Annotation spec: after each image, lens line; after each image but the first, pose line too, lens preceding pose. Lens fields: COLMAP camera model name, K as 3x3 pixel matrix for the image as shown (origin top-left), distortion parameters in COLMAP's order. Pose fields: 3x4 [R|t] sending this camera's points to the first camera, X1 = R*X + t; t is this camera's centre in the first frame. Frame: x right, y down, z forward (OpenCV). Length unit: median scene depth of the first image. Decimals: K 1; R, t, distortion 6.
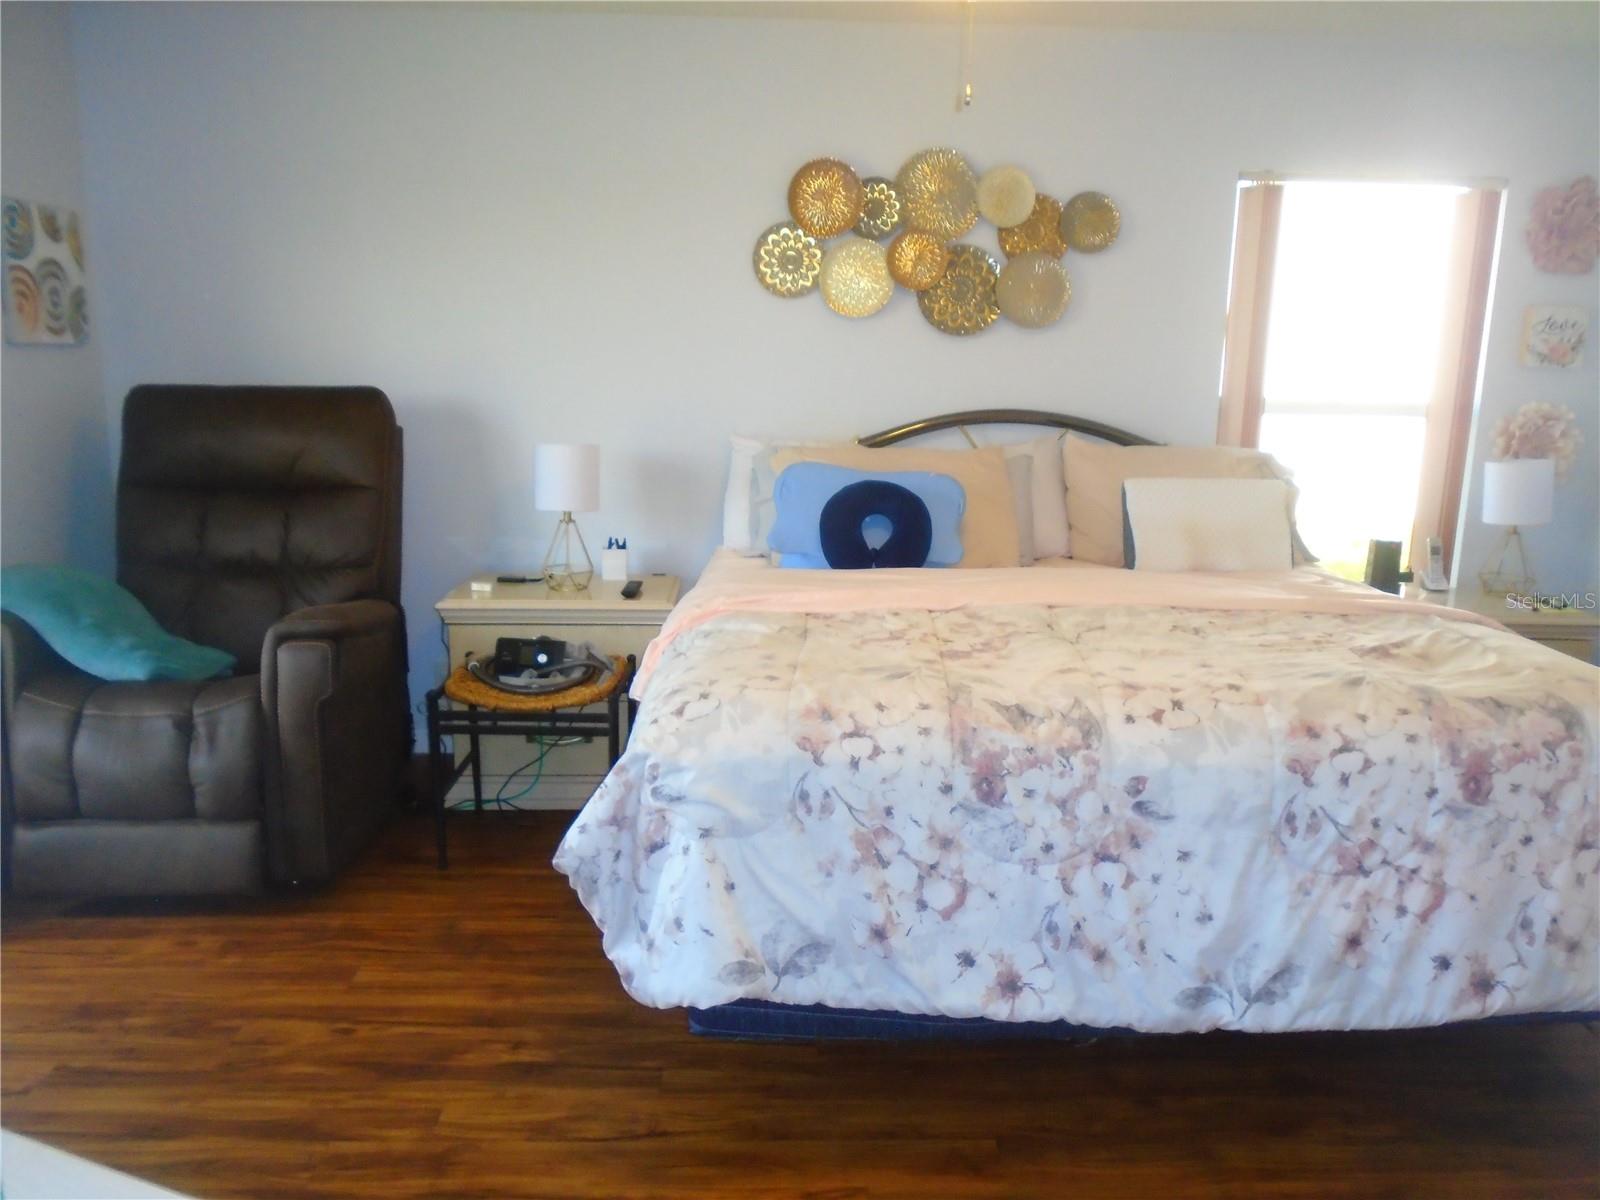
lens RADIAL K [[1215.6, 0, 799.9], [0, 1215.6, 606.2], [0, 0, 1]] dist [-0.031715, 0.012619]
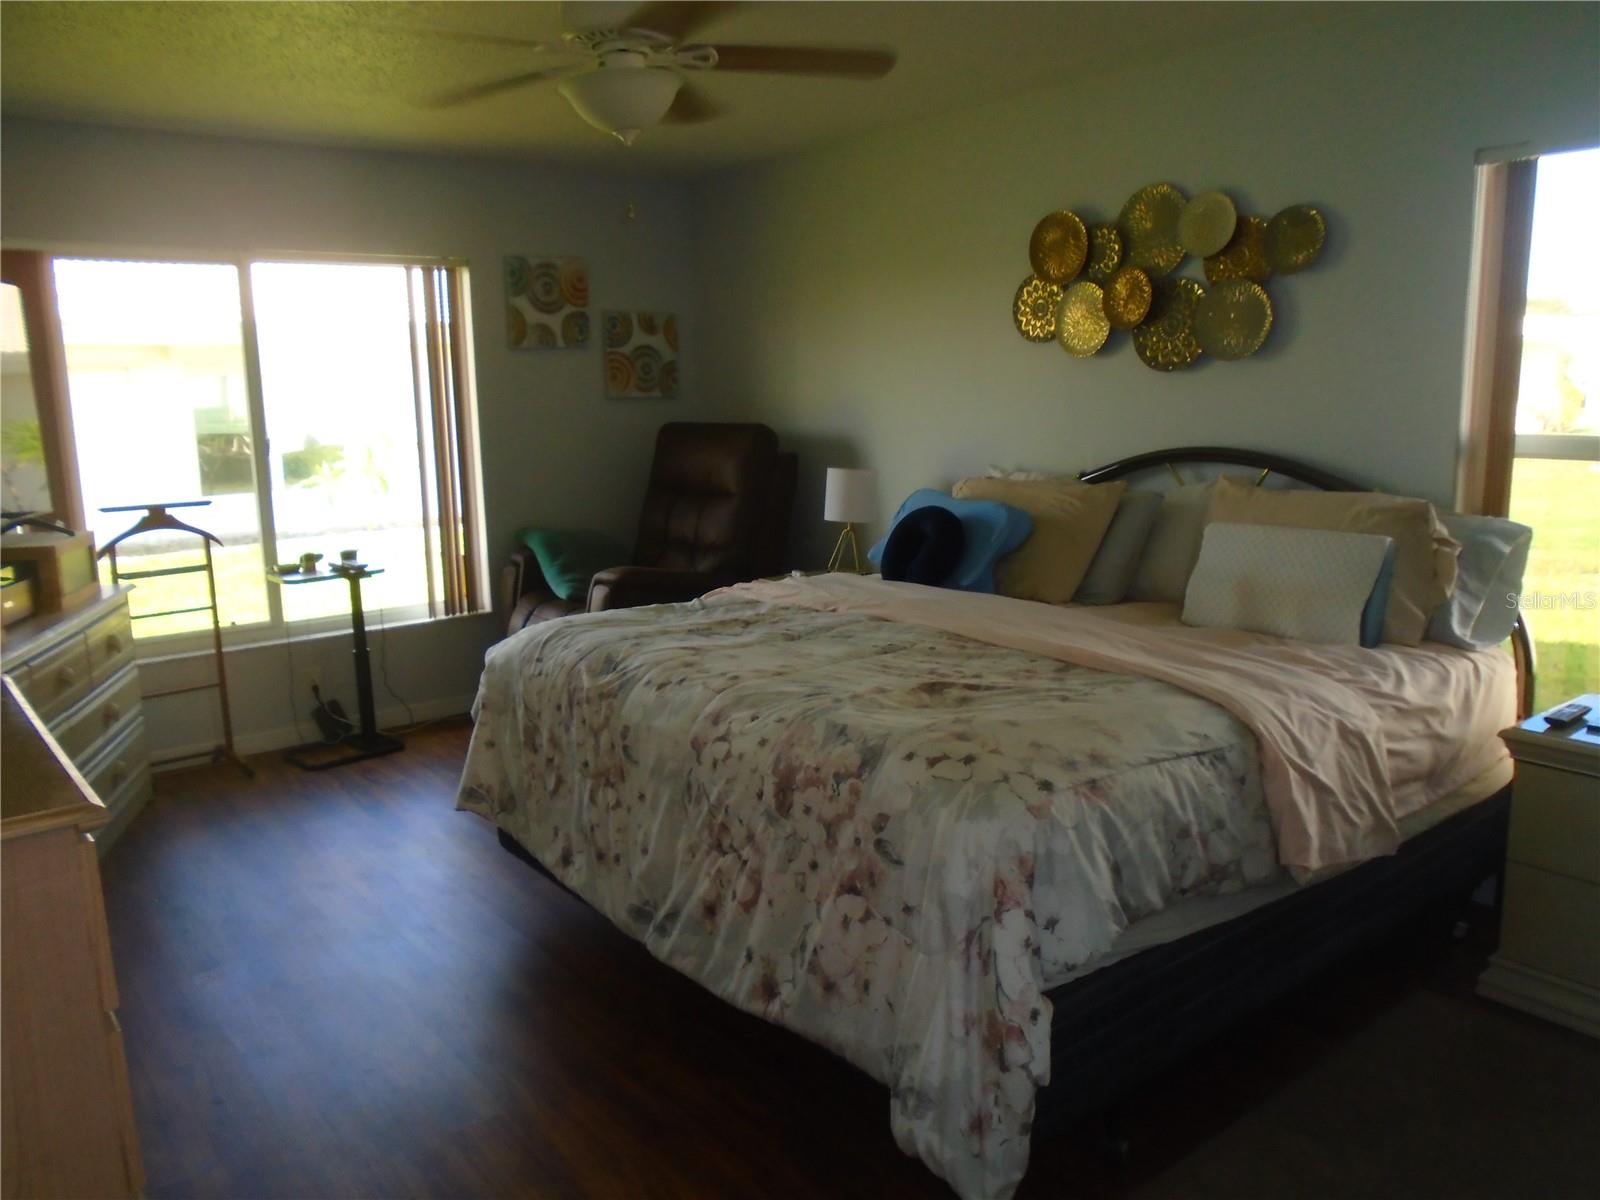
lens RADIAL K [[1215.6, 0, 799.5], [0, 1215.6, 600.7], [0, 0, 1]] dist [-0.031715, 0.012619]
pose [[0.597216, 0.111512, -0.794291, 0.821321], [-0.140000, 0.989579, 0.033664, -0.034430], [0.789767, 0.091096, 0.606604, 0.209129]]
